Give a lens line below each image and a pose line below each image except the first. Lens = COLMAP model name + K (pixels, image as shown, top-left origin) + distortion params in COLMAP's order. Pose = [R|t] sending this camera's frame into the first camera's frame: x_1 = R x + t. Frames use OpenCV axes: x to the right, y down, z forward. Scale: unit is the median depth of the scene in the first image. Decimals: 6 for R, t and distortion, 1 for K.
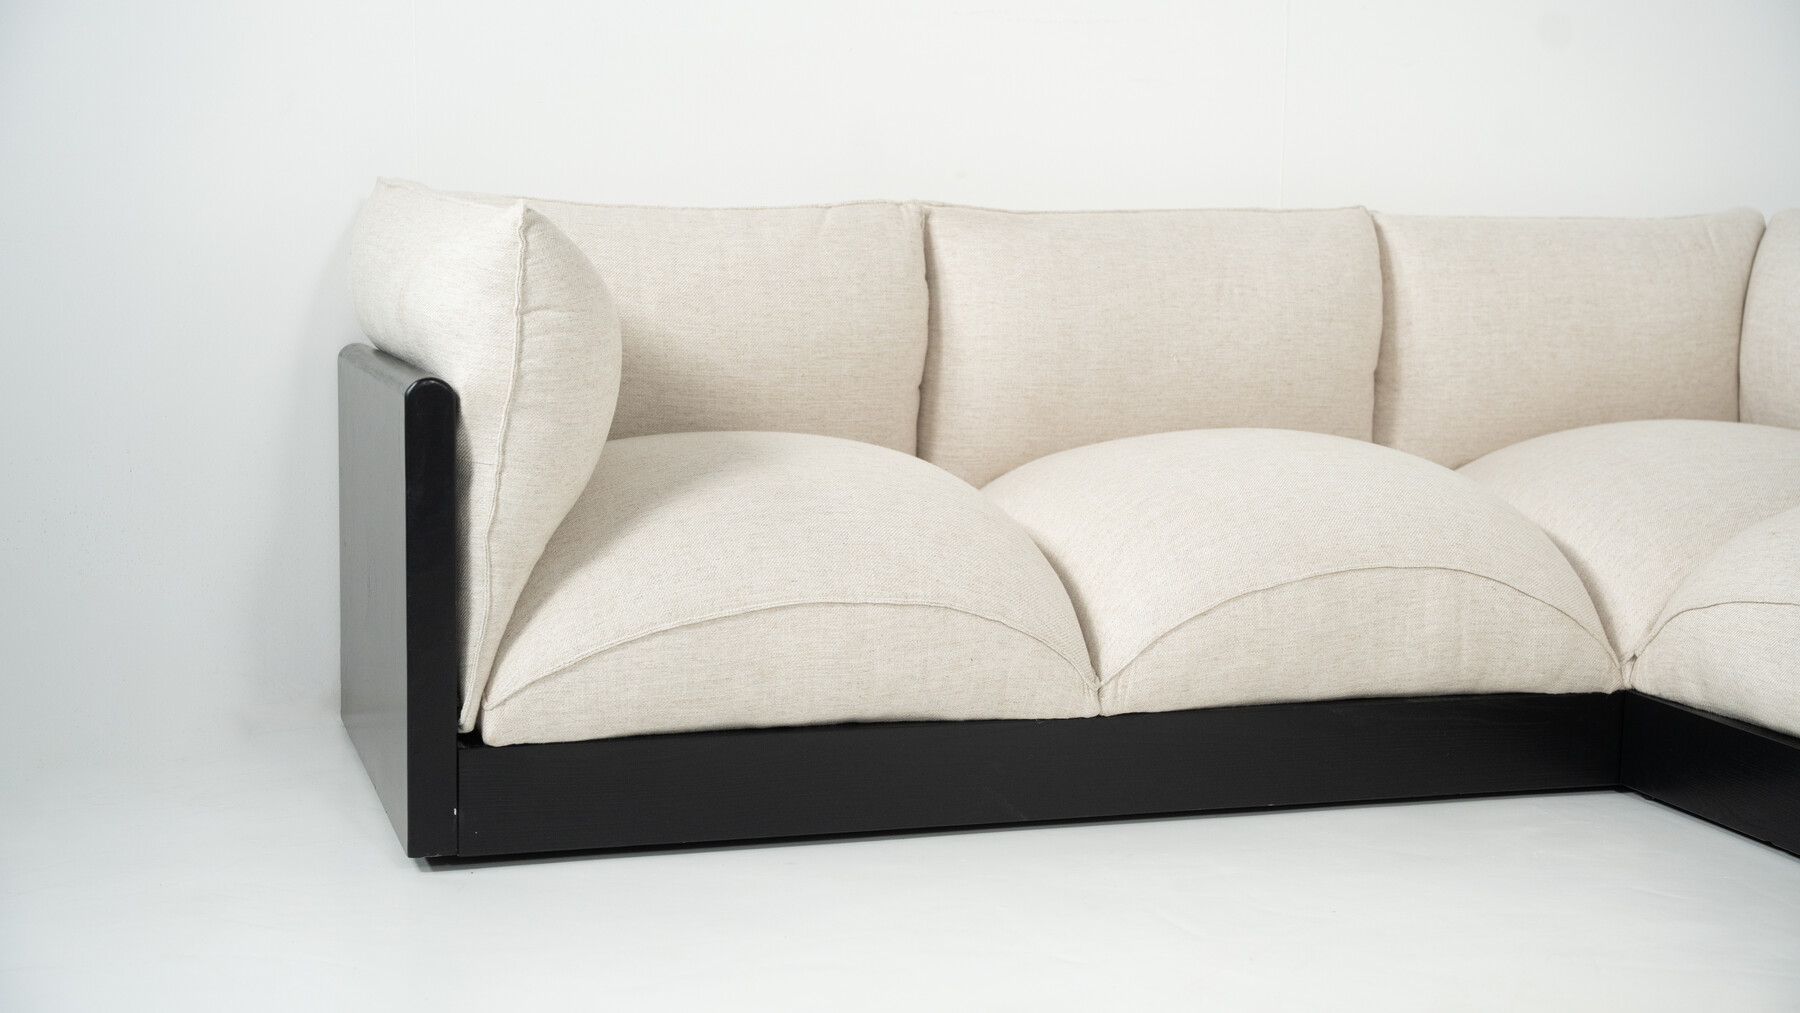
lens RADIAL K [[2389.4, 0, 906.0], [0, 2389.4, 516.9], [0, 0, 1]] dist [0.004668, 0.427723]
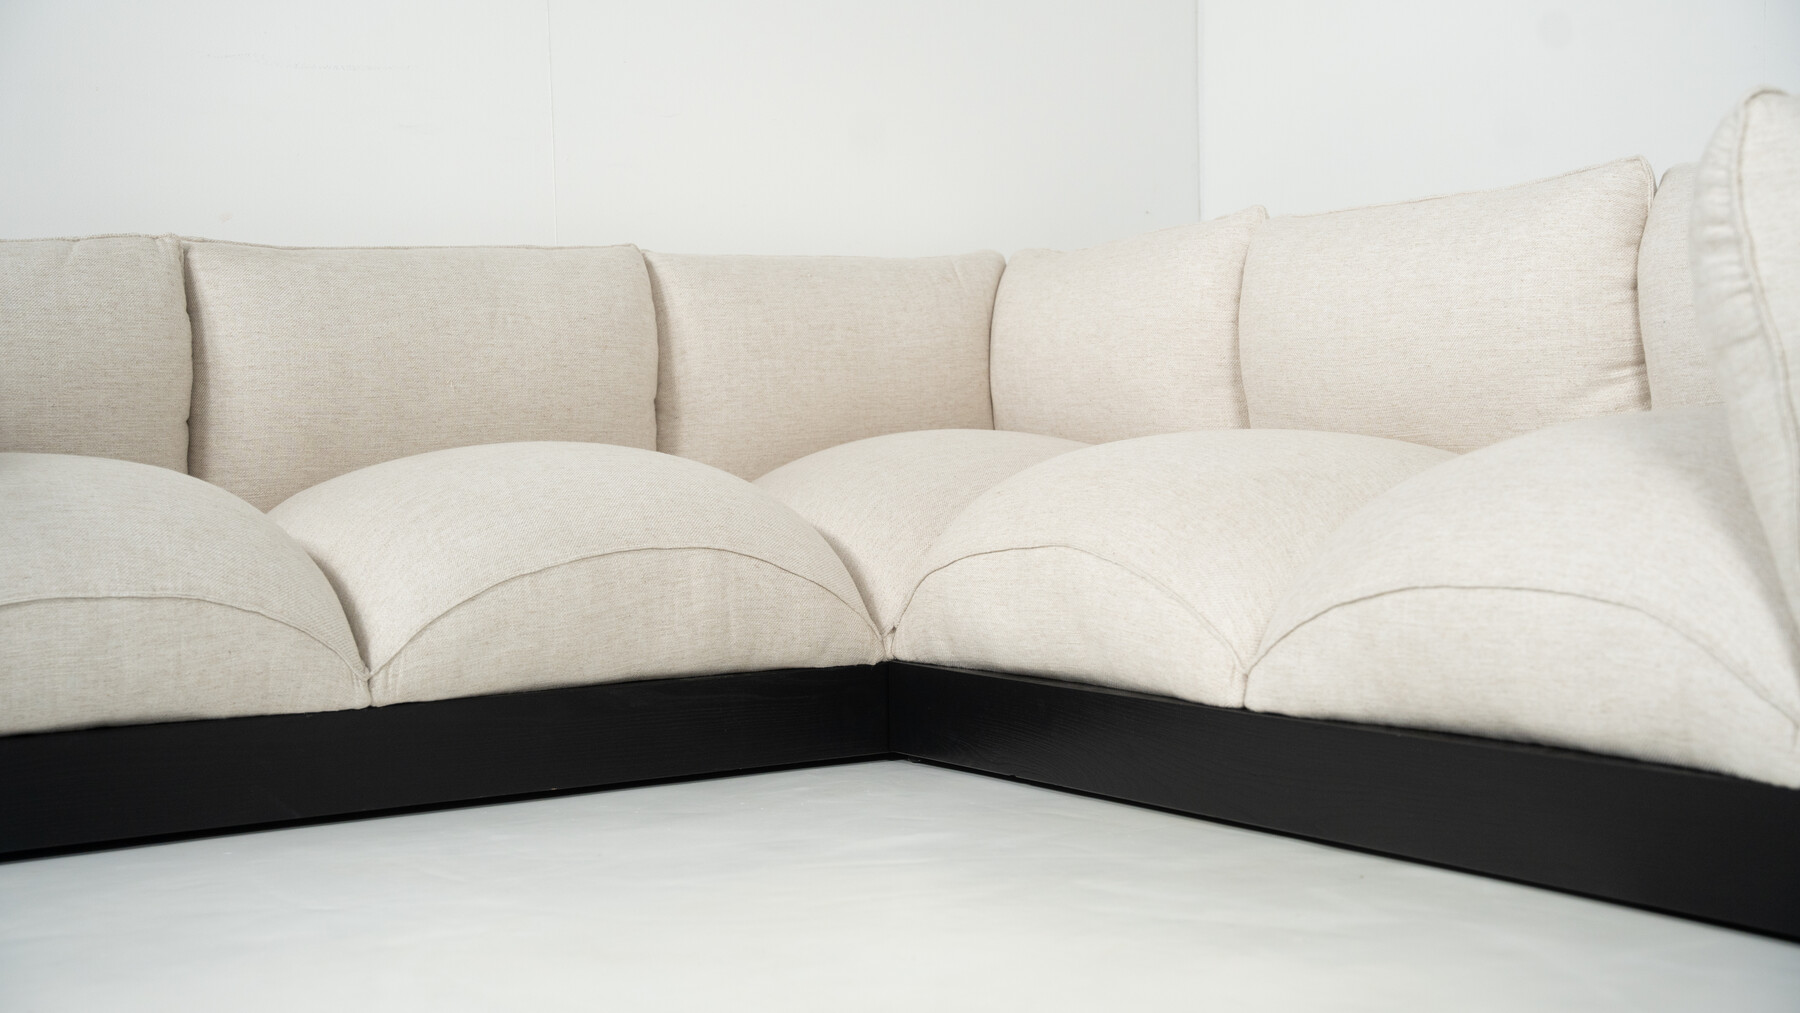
lens RADIAL K [[2389.4, 0, 906.0], [0, 2389.4, 516.9], [0, 0, 1]] dist [0.004668, 0.427723]
pose [[0.966964, -0.051259, 0.249707, 0.047789], [0.072326, 0.994487, -0.075928, 0.089536], [-0.244438, 0.091480, 0.965340, -0.023695]]
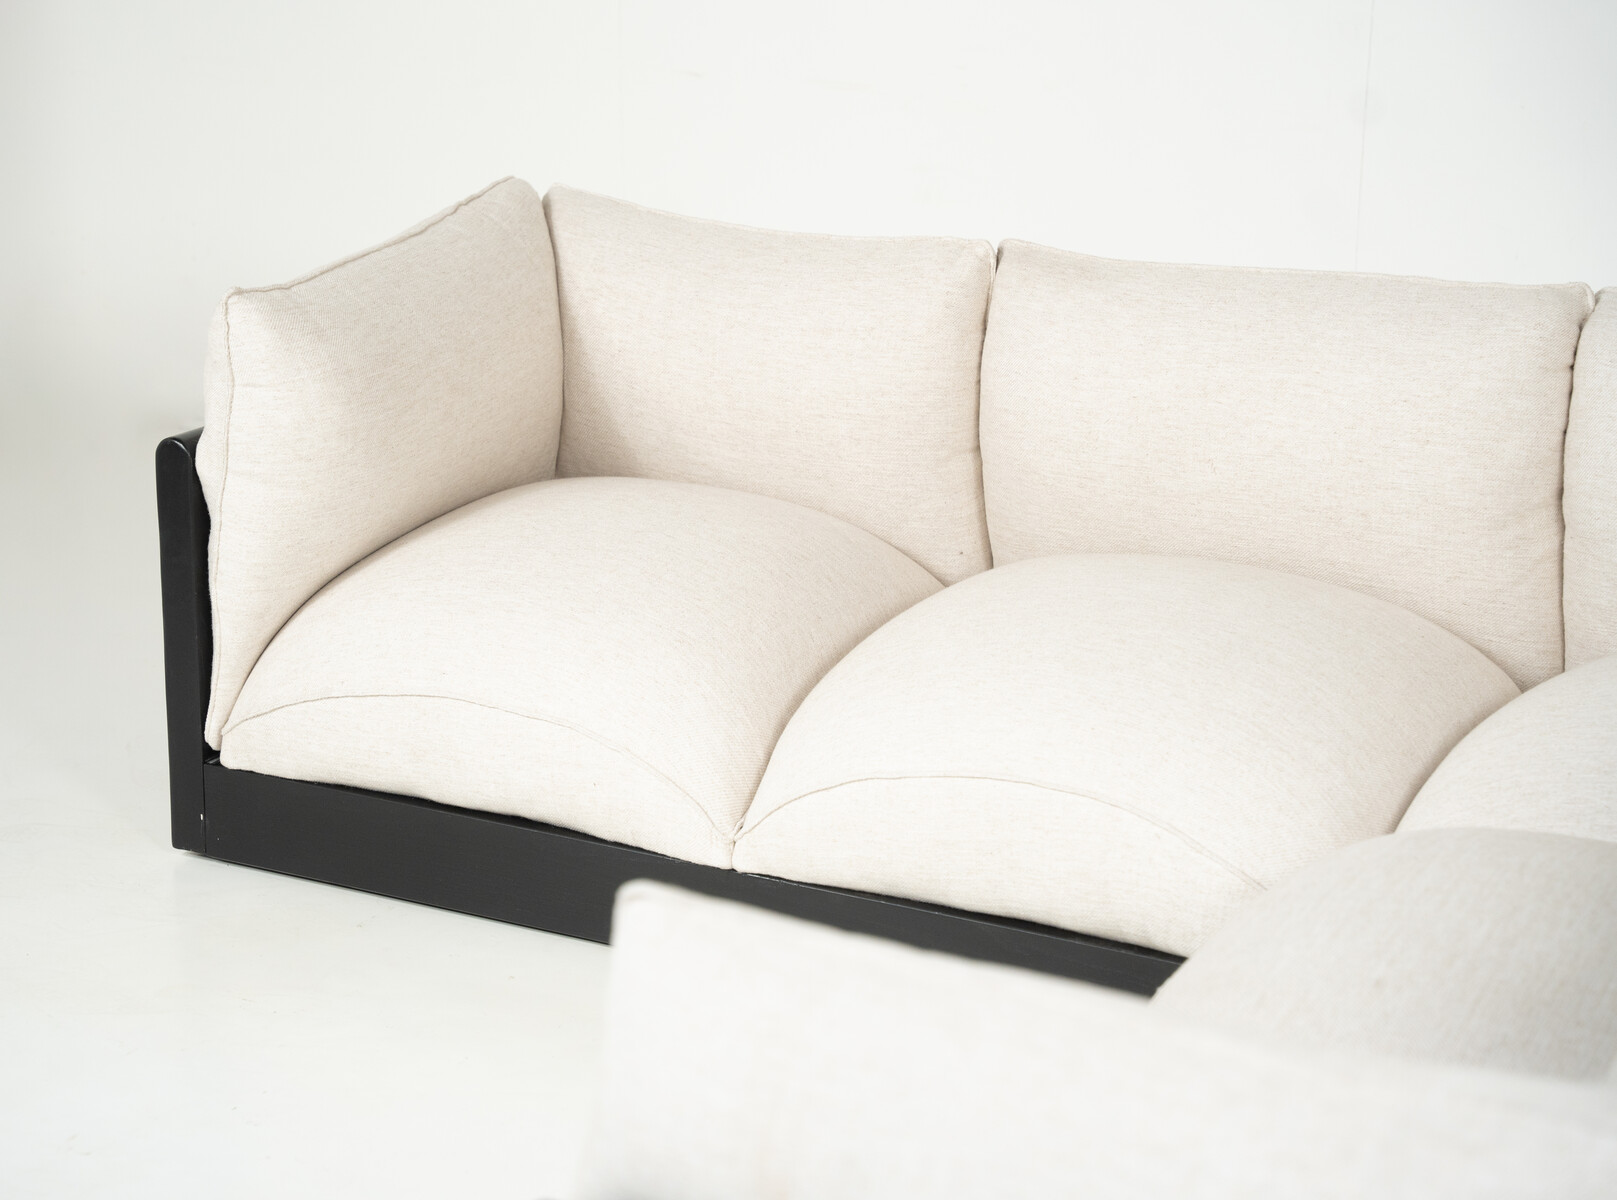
lens RADIAL K [[3415.0, 0, 808.5], [0, 3415.0, 600.0], [0, 0, 1]] dist [0.327223, 0.366976]
pose [[0.683708, 0.190597, -0.704426, 0.963169], [-0.082149, 0.979257, 0.185225, -0.255706], [0.725117, -0.068772, 0.685183, 0.090979]]
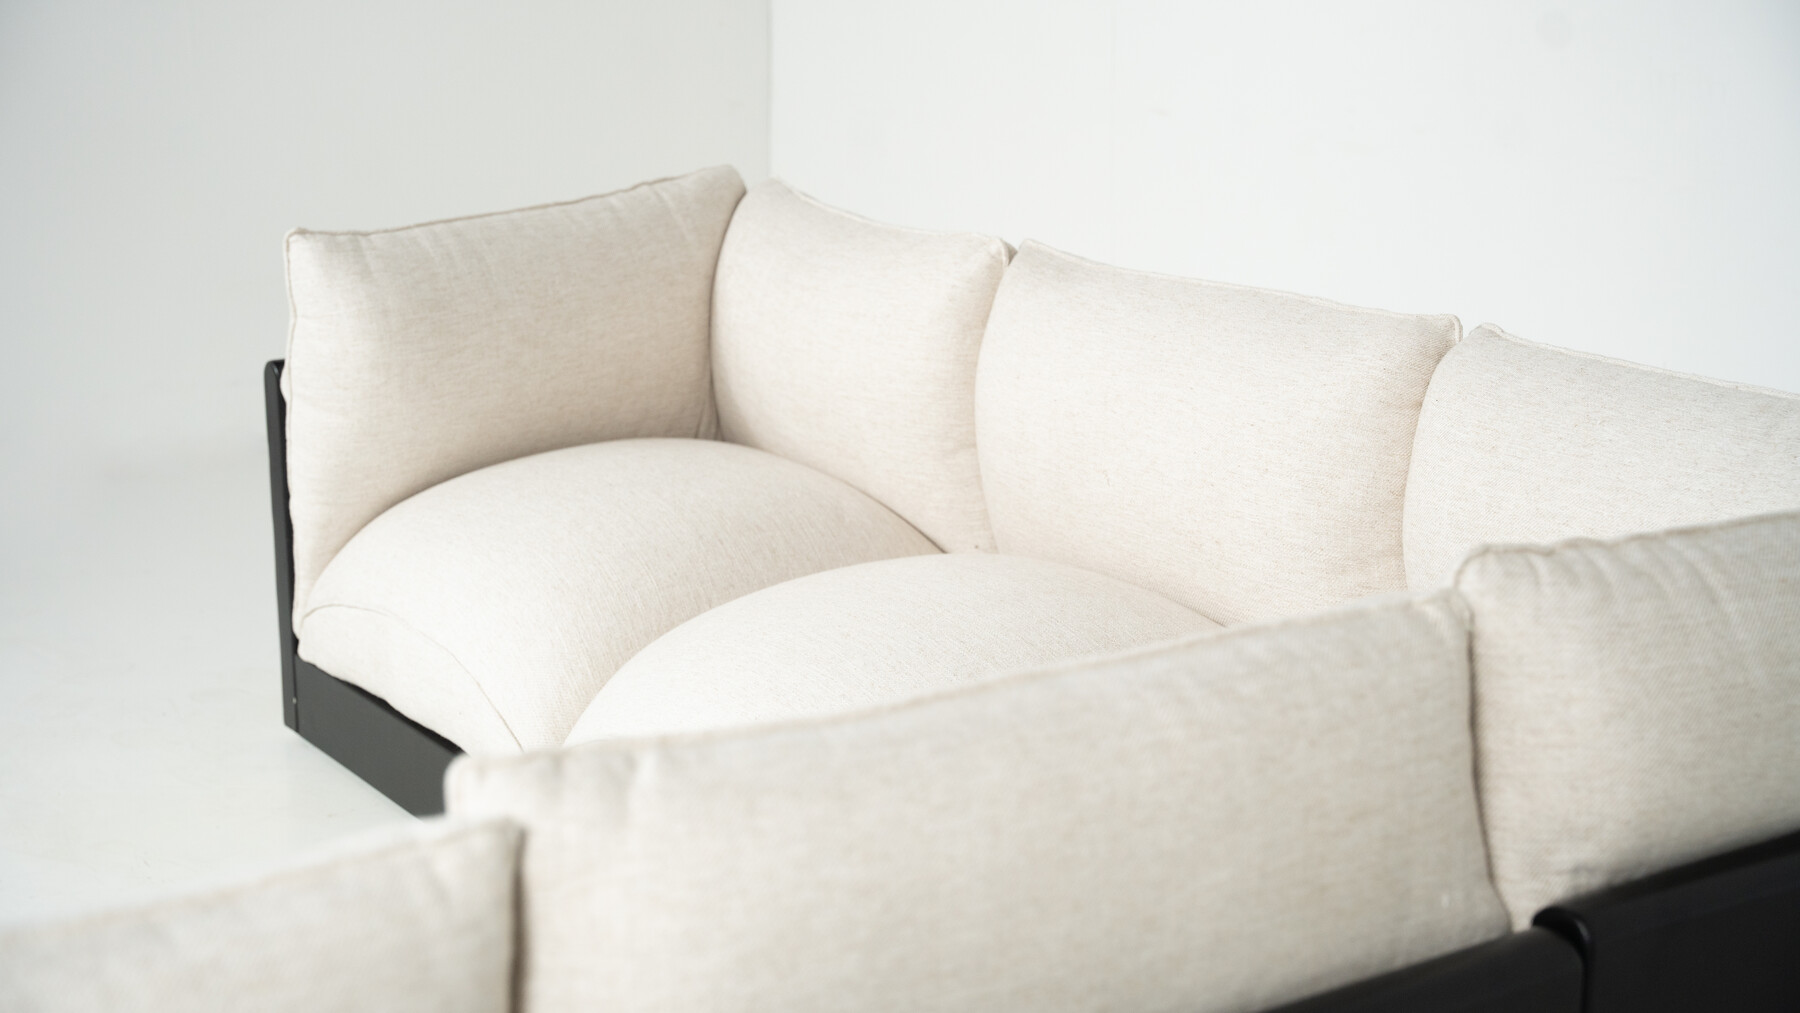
lens RADIAL K [[2624.9, 0, 956.3], [0, 2624.9, 506.5], [0, 0, 1]] dist [0.192601, 0.013019]
pose [[0.301090, 0.220391, -0.927778, 1.017892], [-0.115157, 0.974209, 0.194049, -0.246144], [0.946617, 0.048414, 0.318704, 0.752642]]
